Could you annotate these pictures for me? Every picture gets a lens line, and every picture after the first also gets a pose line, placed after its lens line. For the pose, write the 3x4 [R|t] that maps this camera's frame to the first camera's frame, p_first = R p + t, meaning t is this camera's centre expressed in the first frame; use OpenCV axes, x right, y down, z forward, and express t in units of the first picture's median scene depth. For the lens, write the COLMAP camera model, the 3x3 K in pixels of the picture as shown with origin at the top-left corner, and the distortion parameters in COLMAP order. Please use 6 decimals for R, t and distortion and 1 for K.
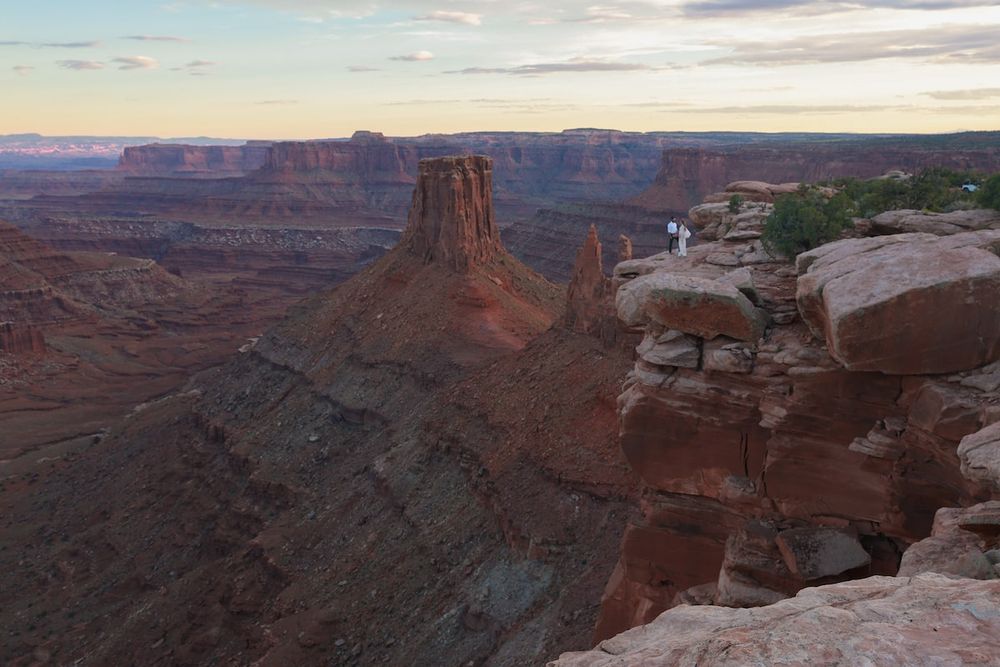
lens RADIAL K [[1040.8, 0, 448.2], [0, 1040.8, 333.3], [0, 0, 1]] dist [0.005796, 0.095628]
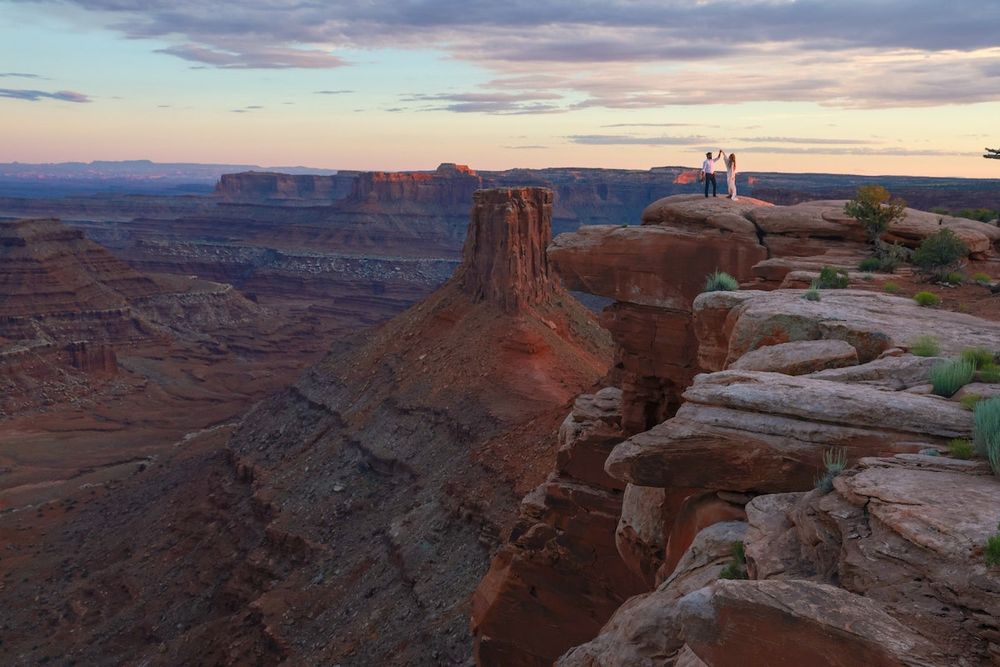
lens RADIAL K [[965.8, 0, 459.6], [0, 965.8, 330.1], [0, 0, 1]] dist [-0.006990, 0.039090]
pose [[0.993806, 0.042738, -0.102578, 0.044956], [-0.045576, 0.998636, -0.025484, -0.016543], [0.101349, 0.030001, 0.994398, 0.122282]]
